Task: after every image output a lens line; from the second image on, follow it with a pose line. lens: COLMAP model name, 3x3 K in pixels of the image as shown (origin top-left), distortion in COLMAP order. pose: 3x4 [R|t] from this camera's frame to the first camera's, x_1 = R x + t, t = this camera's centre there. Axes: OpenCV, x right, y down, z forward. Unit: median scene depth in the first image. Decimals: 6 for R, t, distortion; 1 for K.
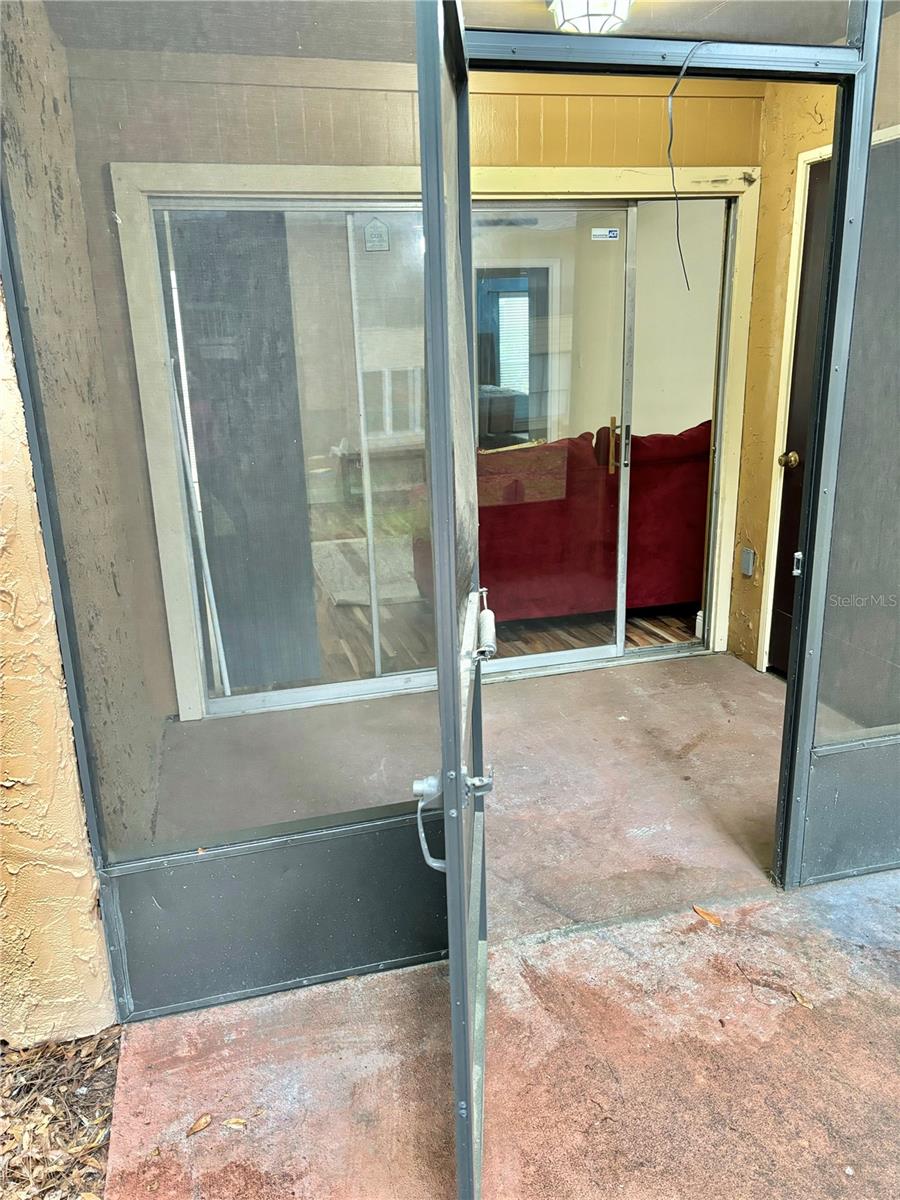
lens RADIAL K [[896.3, 0, 451.5], [0, 896.3, 596.7], [0, 0, 1]] dist [0.058098, -0.057522]
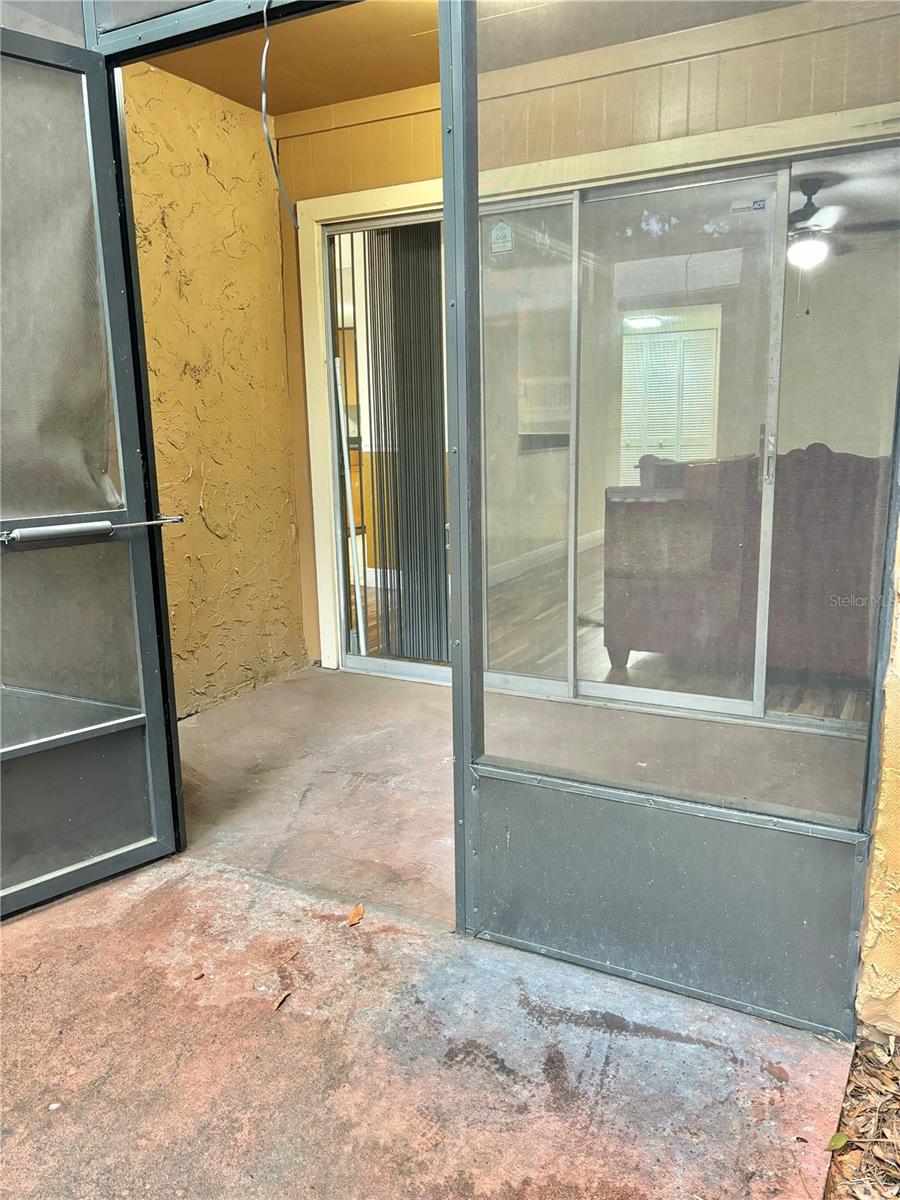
lens RADIAL K [[896.3, 0, 451.6], [0, 896.3, 602.5], [0, 0, 1]] dist [0.058098, -0.057522]
pose [[0.737376, 0.151556, -0.658261, 0.893415], [-0.192937, 0.981163, 0.009775, 0.016844], [0.647343, 0.119795, 0.752726, 0.338488]]
